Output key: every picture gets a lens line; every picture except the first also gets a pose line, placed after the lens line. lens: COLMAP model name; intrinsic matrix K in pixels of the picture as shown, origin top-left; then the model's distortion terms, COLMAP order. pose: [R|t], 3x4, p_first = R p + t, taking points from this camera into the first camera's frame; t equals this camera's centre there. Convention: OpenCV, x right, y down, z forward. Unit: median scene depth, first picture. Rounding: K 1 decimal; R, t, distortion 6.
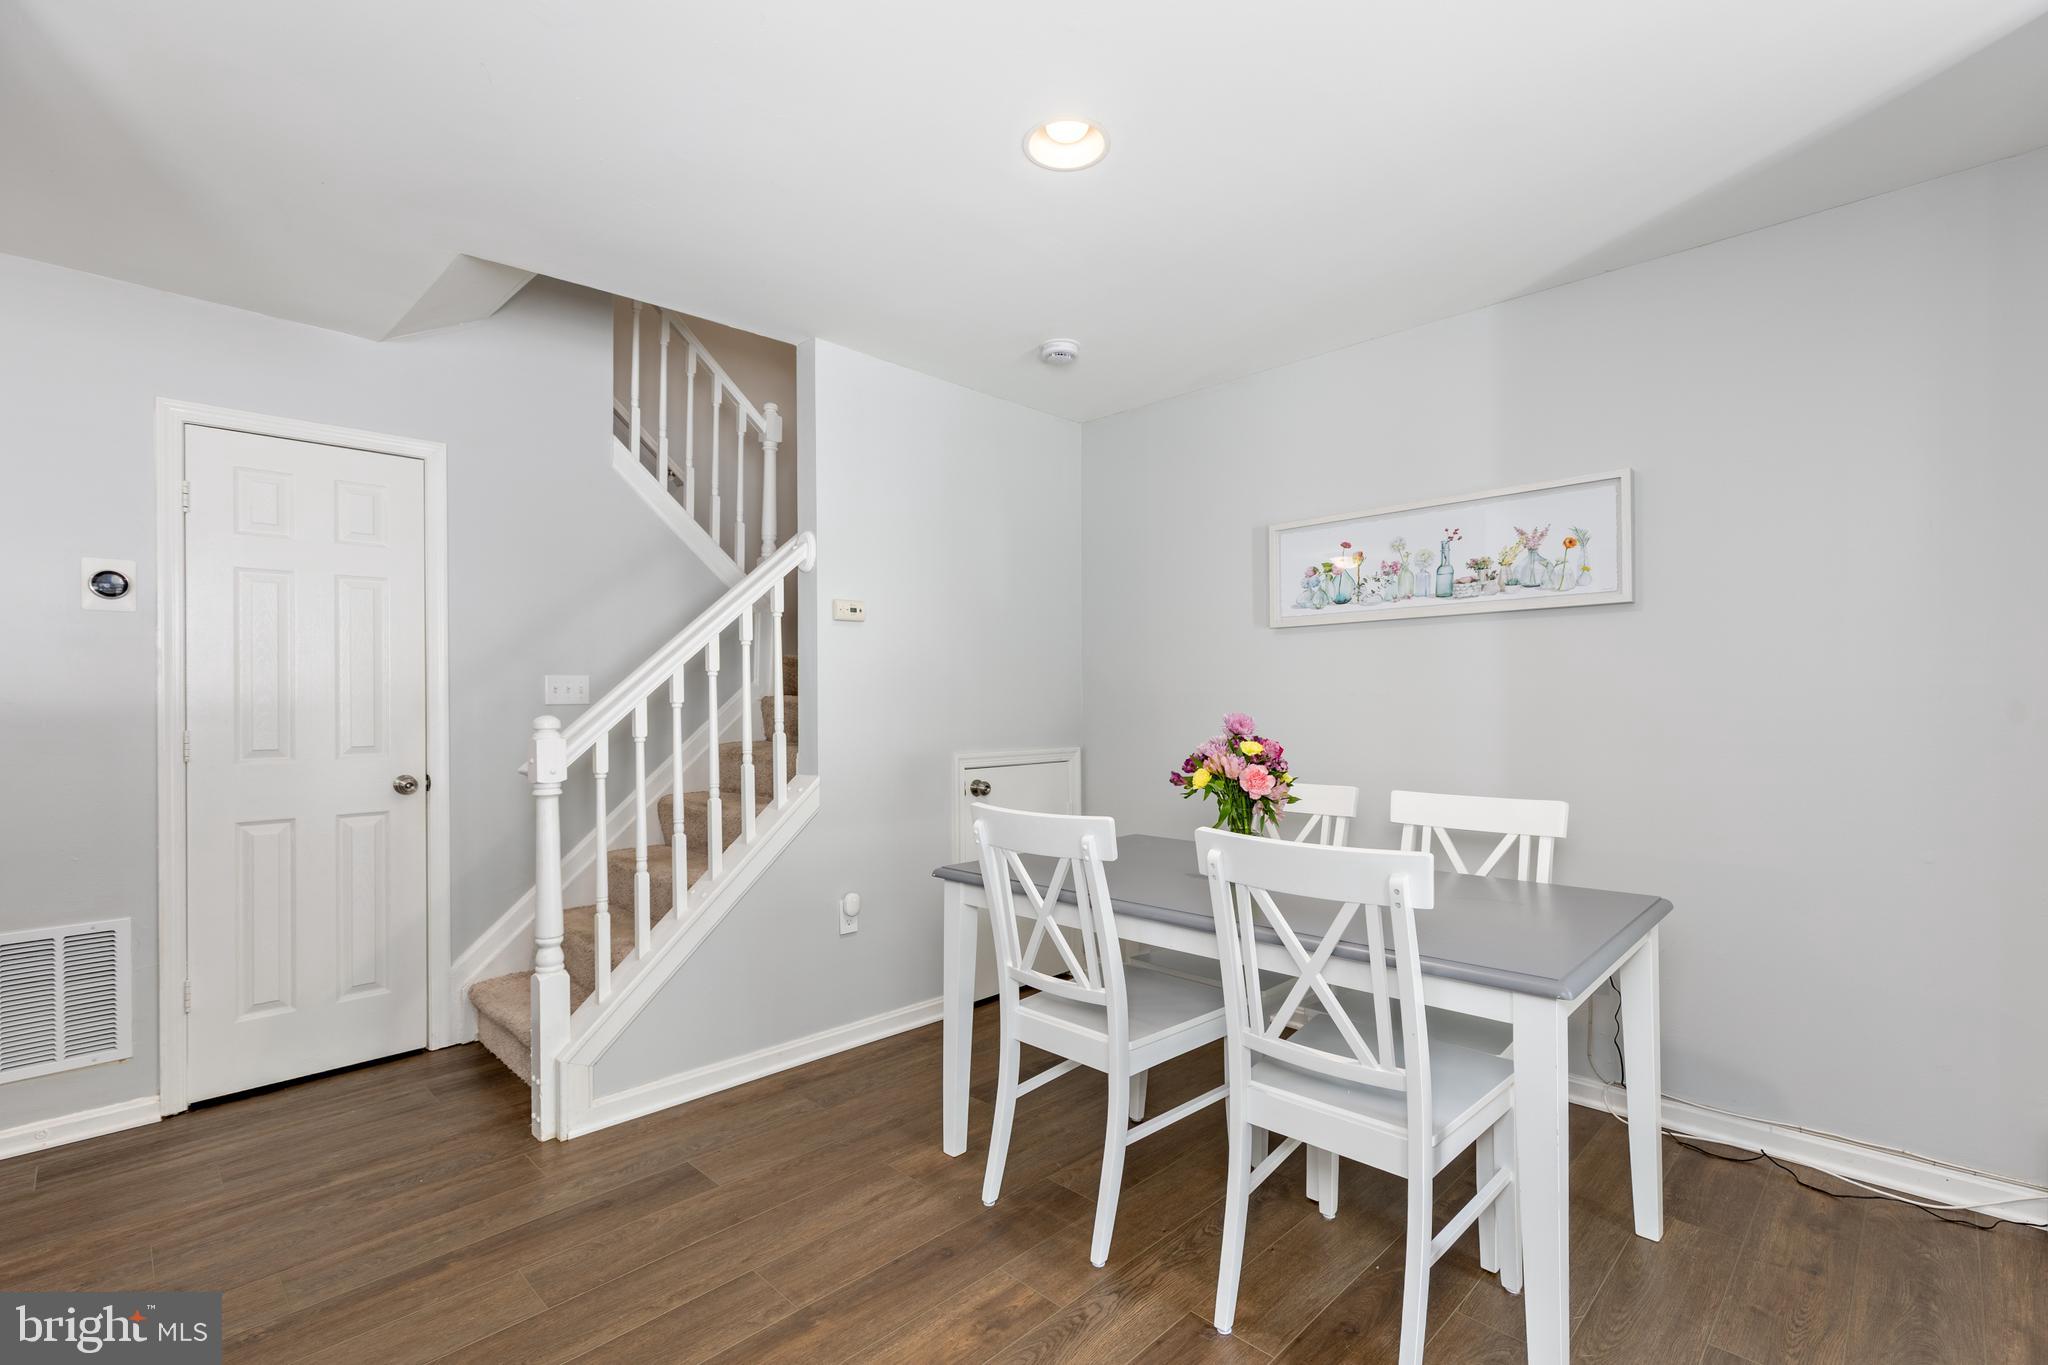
lens RADIAL K [[918.7, 0, 1036.7], [0, 918.7, 692.7], [0, 0, 1]] dist [0.009306, -0.000441]
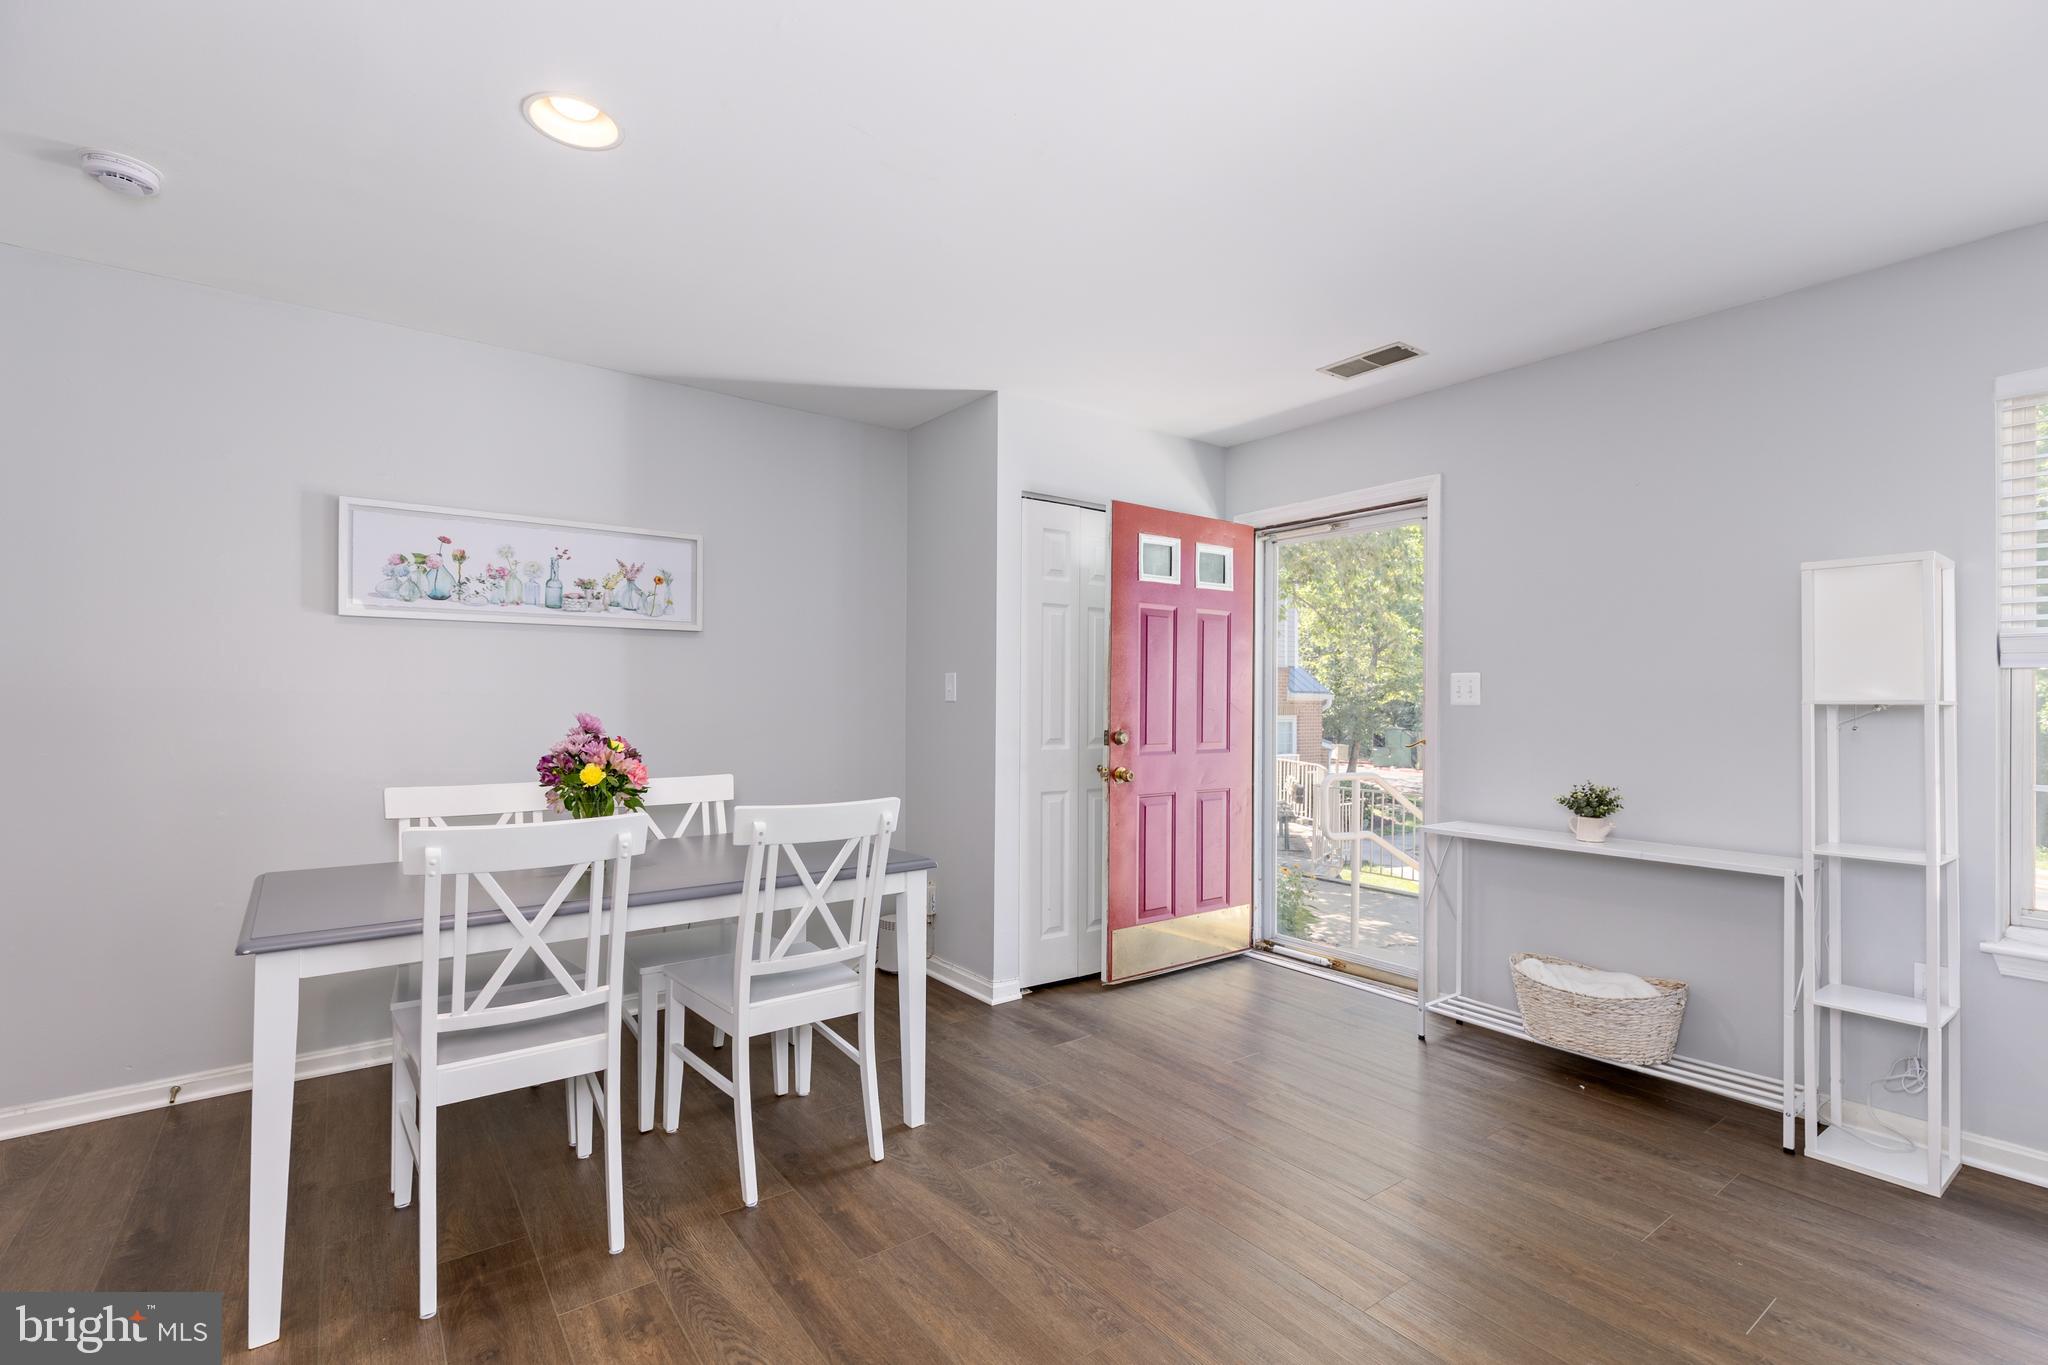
lens RADIAL K [[918.7, 0, 1034.0], [0, 918.7, 694.6], [0, 0, 1]] dist [0.009306, -0.000441]
pose [[0.151339, 0.011551, 0.988414, -0.640399], [-0.017469, 0.999807, -0.009010, 0.000922], [-0.988328, -0.015903, 0.151512, 0.284910]]
